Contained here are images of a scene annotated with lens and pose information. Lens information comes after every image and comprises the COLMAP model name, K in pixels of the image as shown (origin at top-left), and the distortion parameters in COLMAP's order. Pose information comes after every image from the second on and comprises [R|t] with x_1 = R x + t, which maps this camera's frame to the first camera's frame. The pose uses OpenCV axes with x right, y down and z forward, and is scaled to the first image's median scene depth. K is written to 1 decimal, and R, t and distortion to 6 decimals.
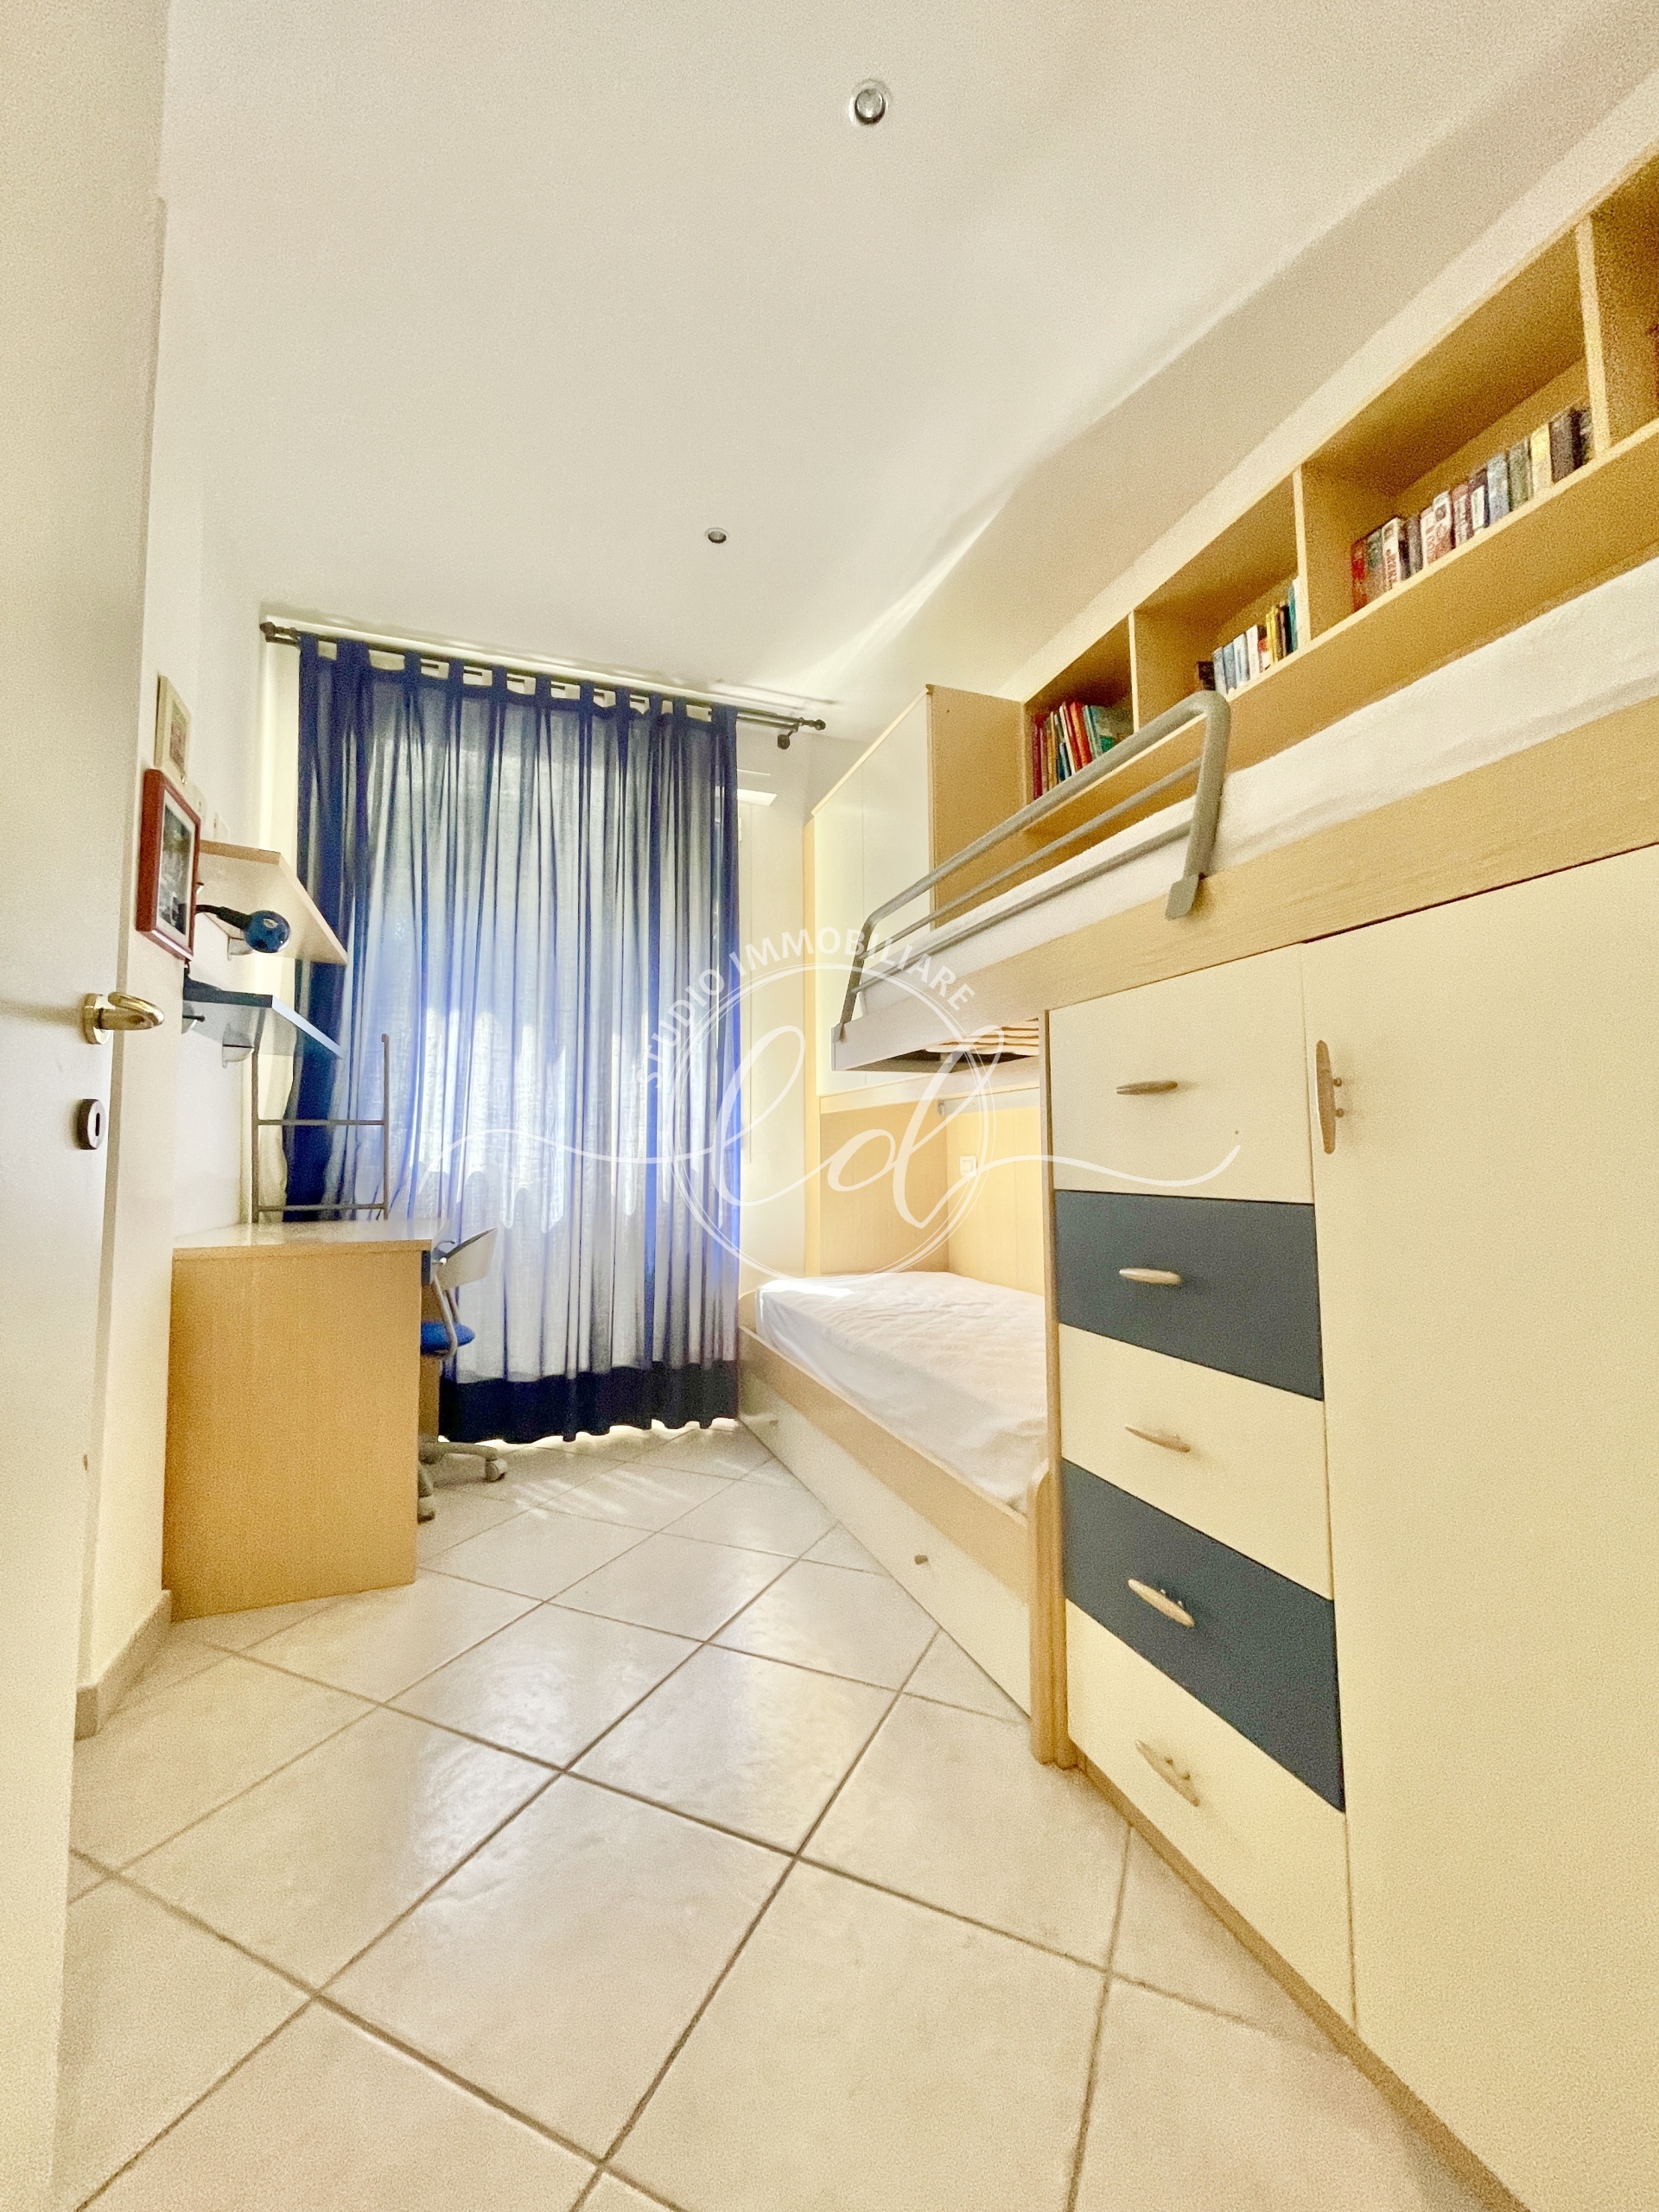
lens RADIAL K [[895.1, 0, 815.7], [0, 895.1, 1100.4], [0, 0, 1]] dist [-0.002262, 0.000026]
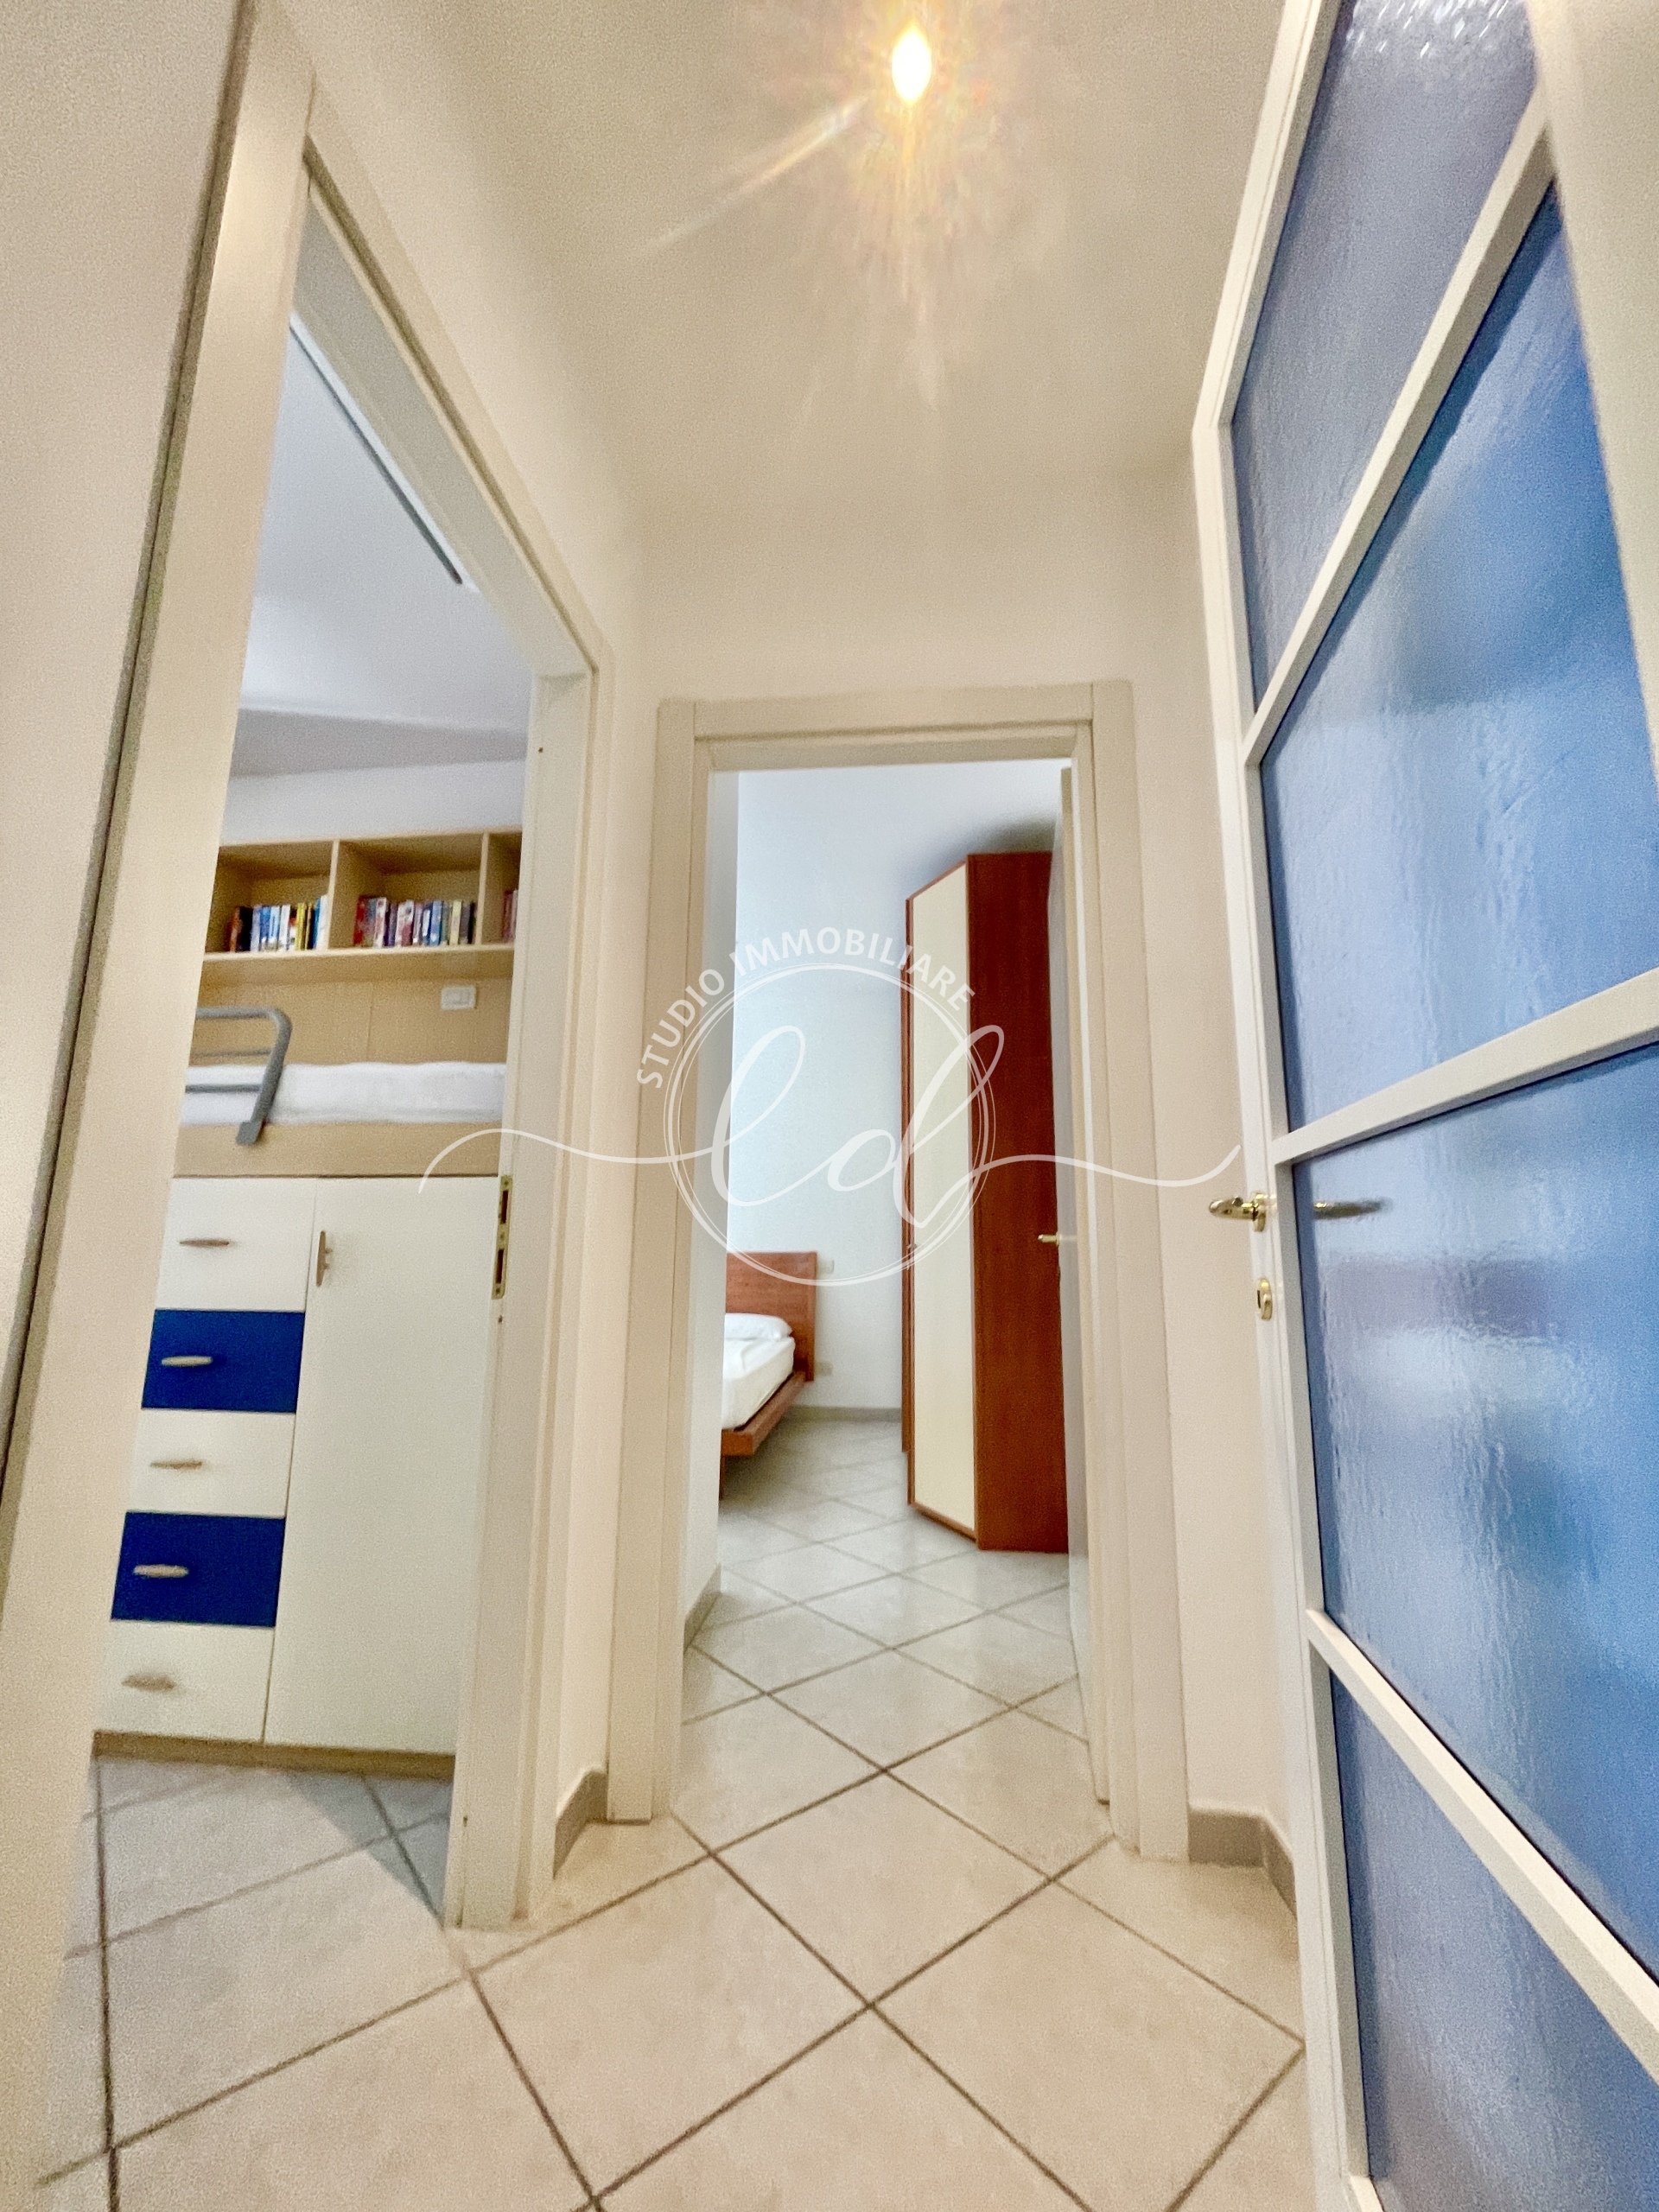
lens RADIAL K [[895.1, 0, 821.0], [0, 895.1, 1108.3], [0, 0, 1]] dist [-0.002262, 0.000026]
pose [[0.438612, 0.161883, 0.883976, -0.546264], [-0.076271, 0.986799, -0.142869, -0.095074], [-0.895434, -0.004758, 0.445169, -0.642519]]
